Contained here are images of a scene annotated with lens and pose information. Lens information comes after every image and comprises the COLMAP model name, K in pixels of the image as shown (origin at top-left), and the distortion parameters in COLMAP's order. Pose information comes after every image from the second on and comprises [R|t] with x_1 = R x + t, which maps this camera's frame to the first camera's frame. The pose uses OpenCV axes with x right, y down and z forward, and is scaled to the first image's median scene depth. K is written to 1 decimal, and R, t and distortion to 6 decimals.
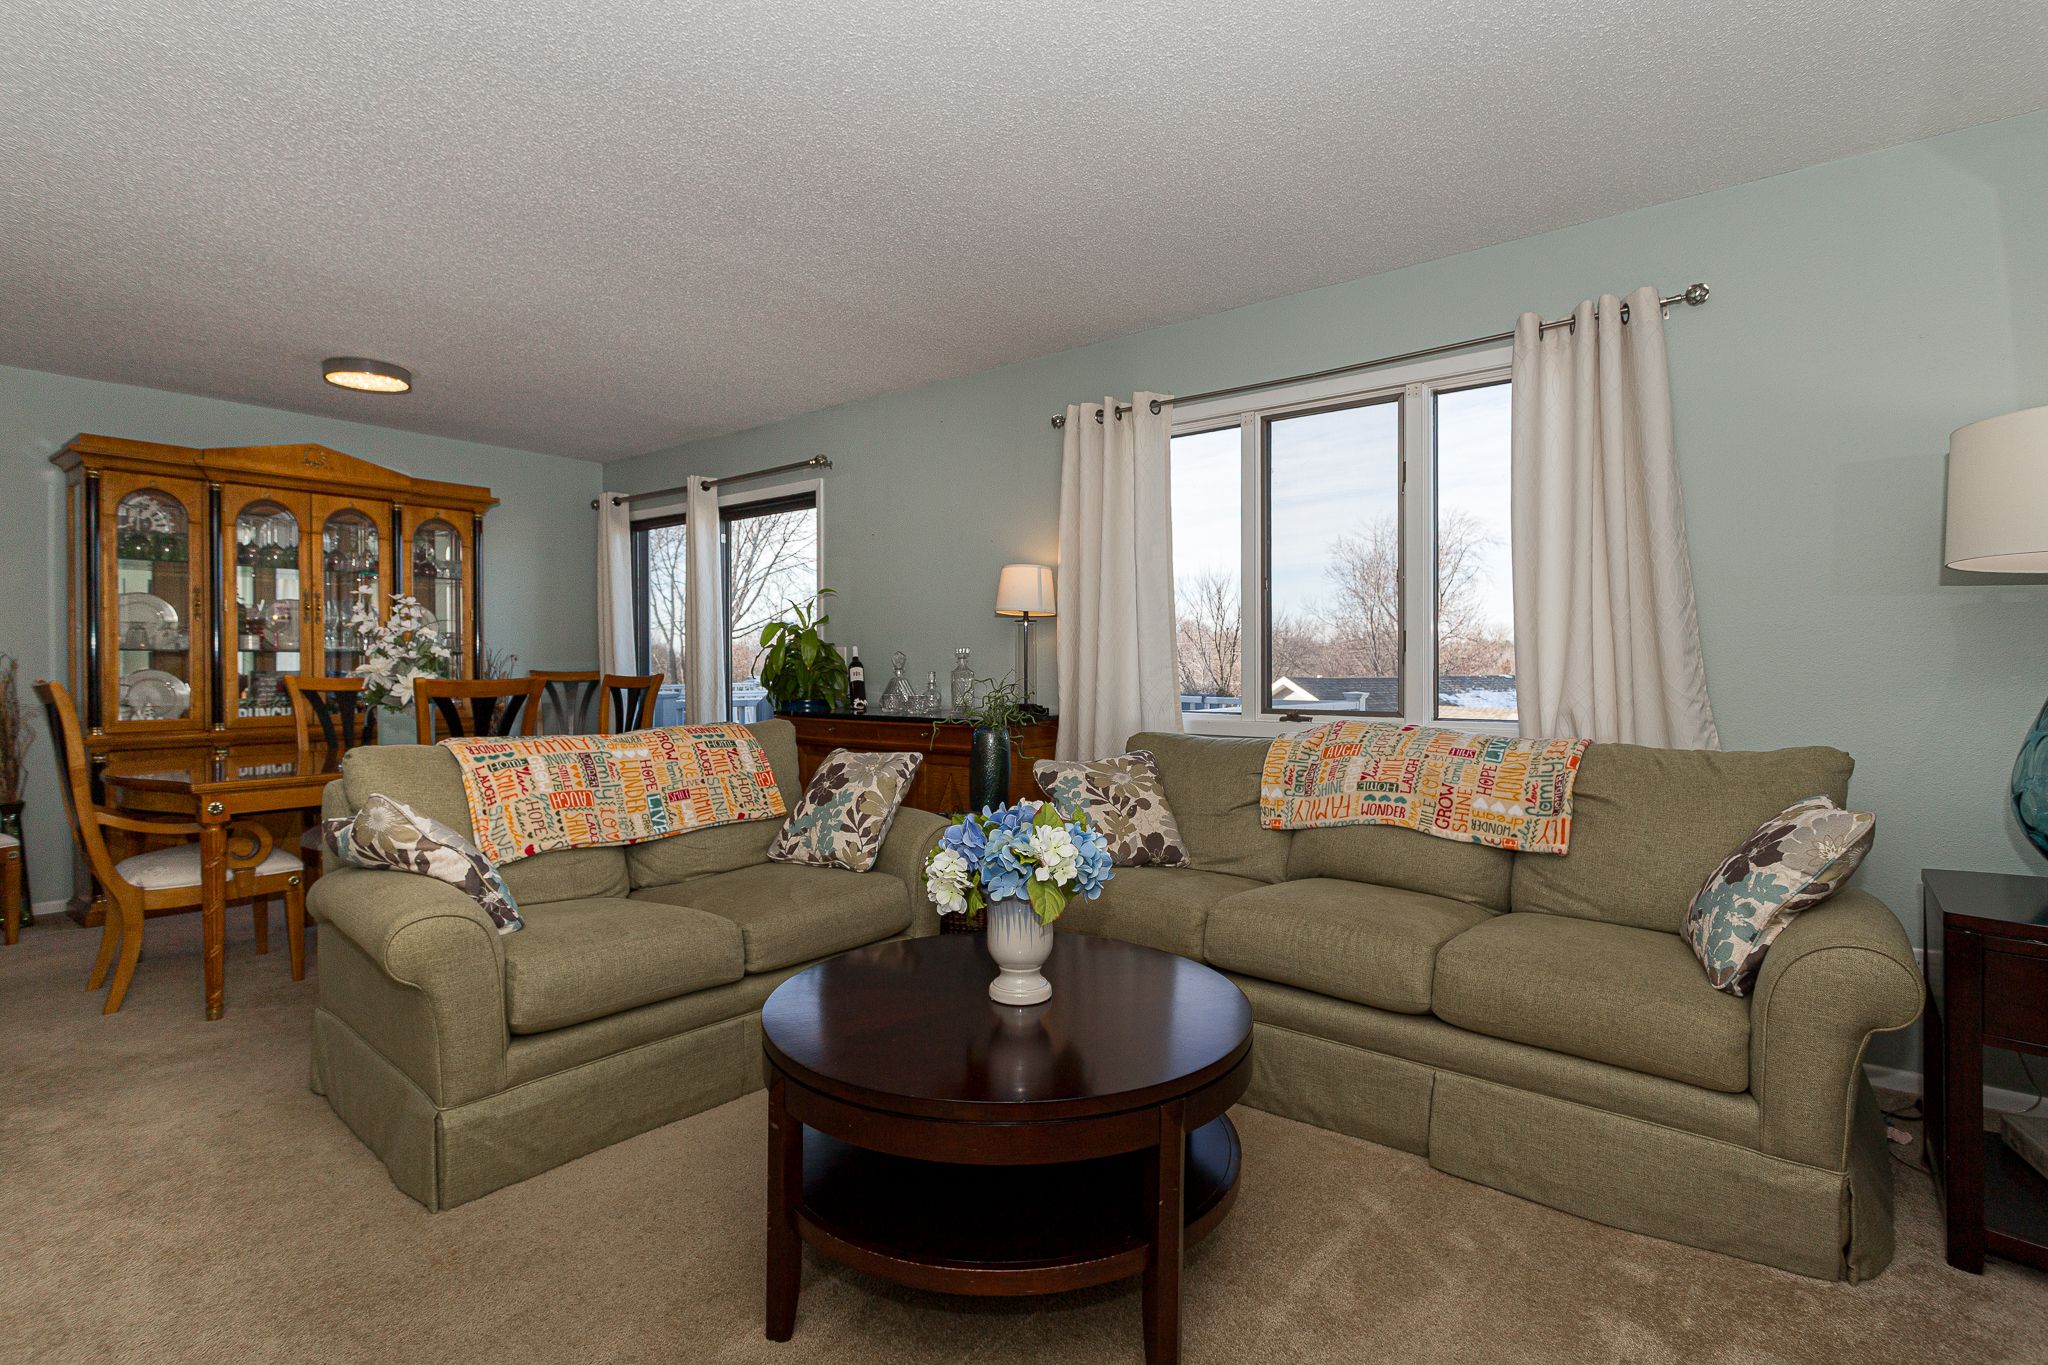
lens RADIAL K [[995.9, 0, 976.8], [0, 995.9, 657.9], [0, 0, 1]] dist [0.005270, 0.000406]
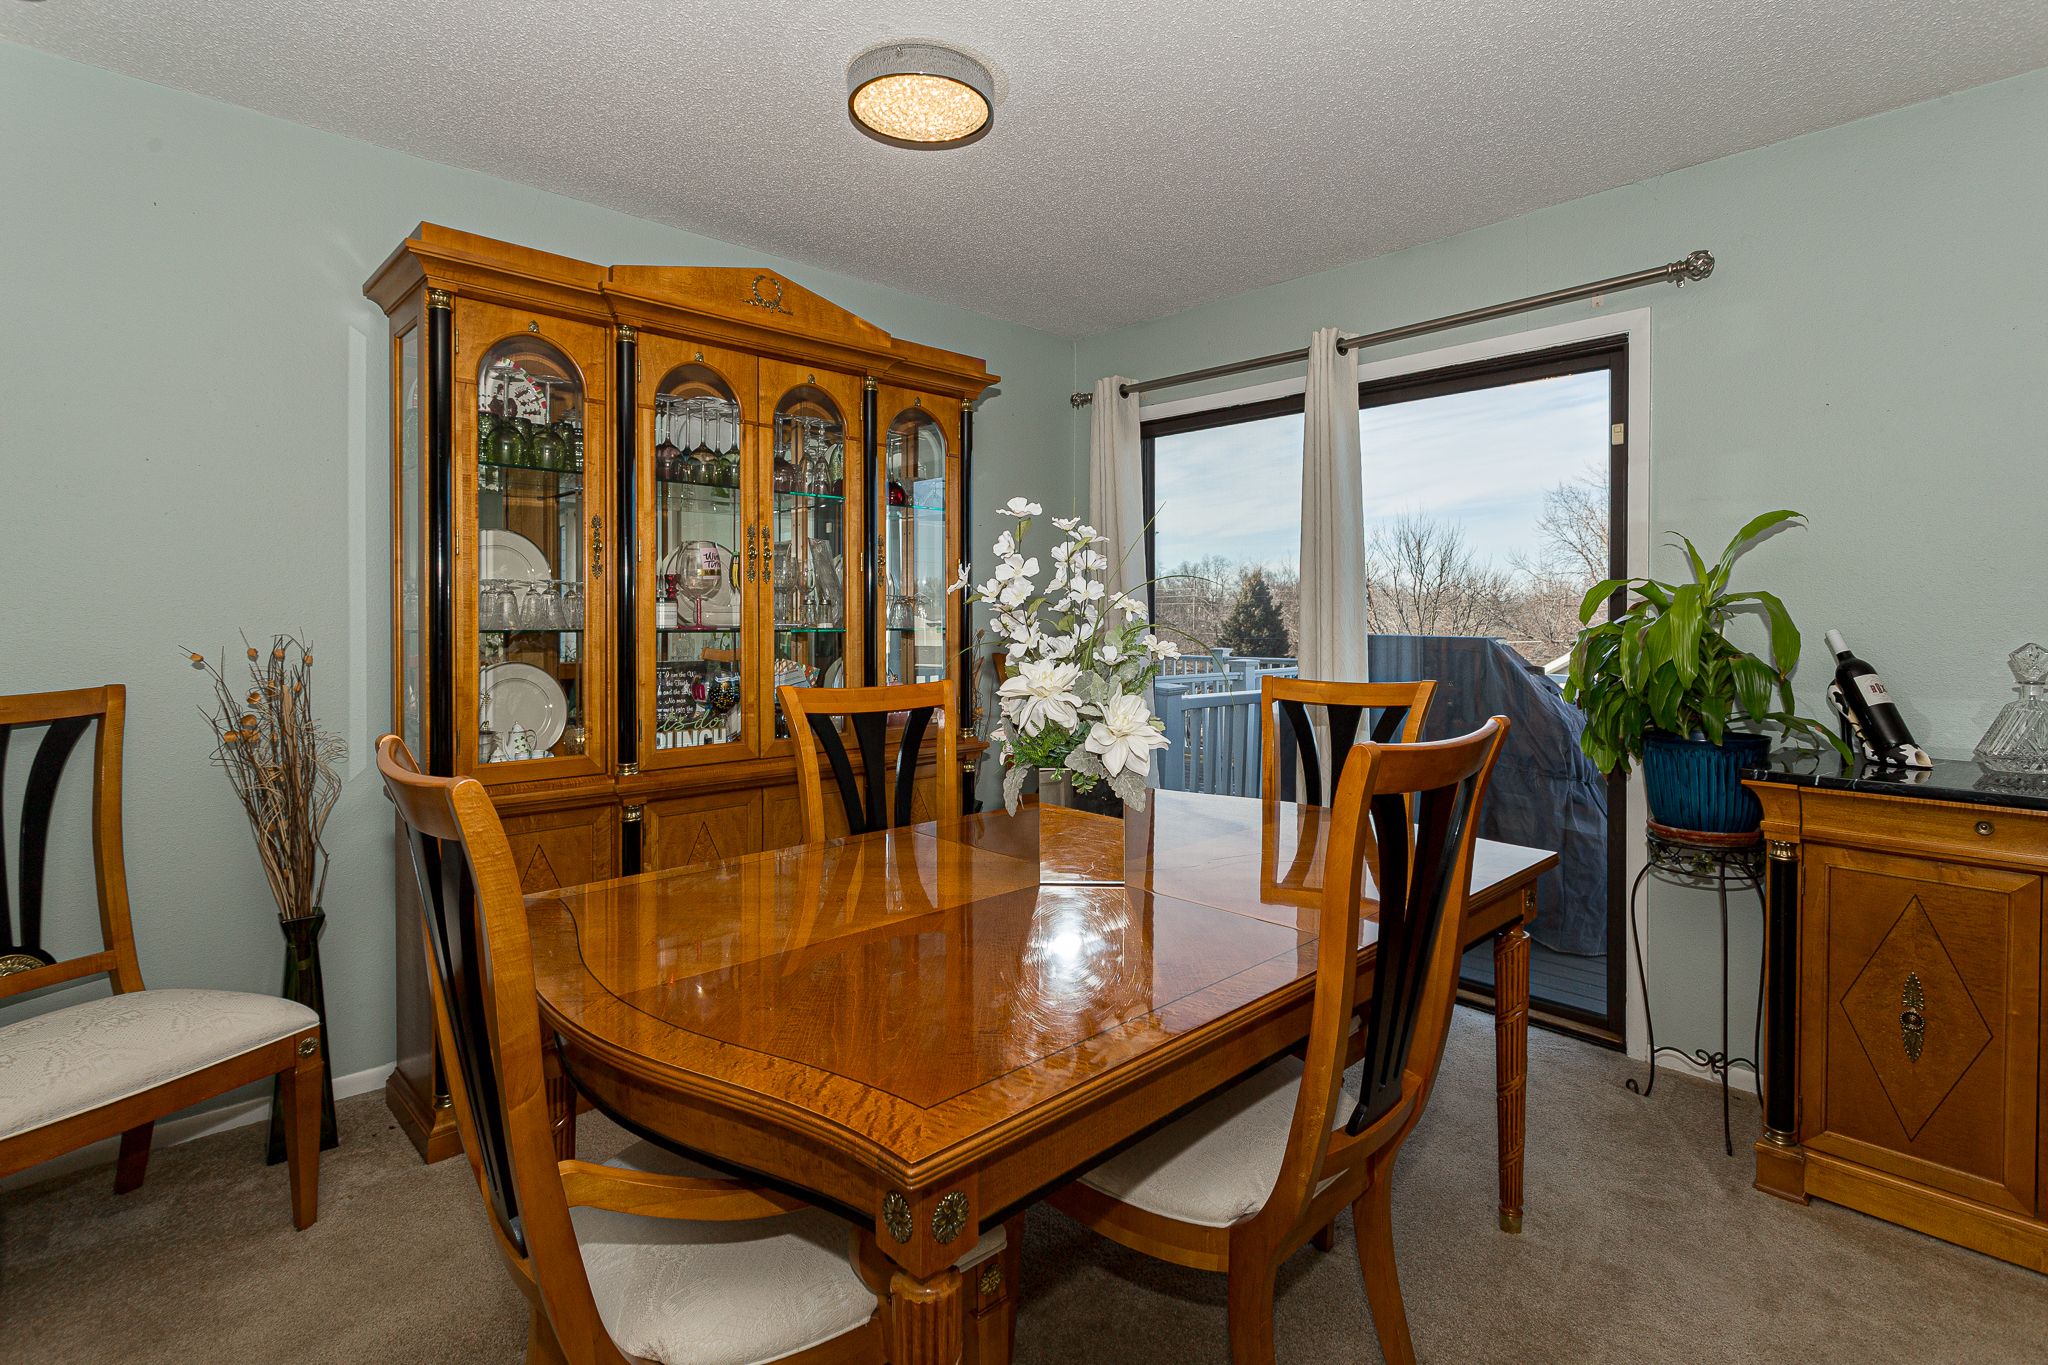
lens RADIAL K [[1011.3, 0, 996.3], [0, 1011.3, 613.5], [0, 0, 1]] dist [0.005424, 0.002019]
pose [[0.988847, 0.004269, -0.148871, -0.466900], [-0.004335, 0.999991, -0.000116, -0.018183], [0.148870, 0.000760, 0.988857, 0.467526]]
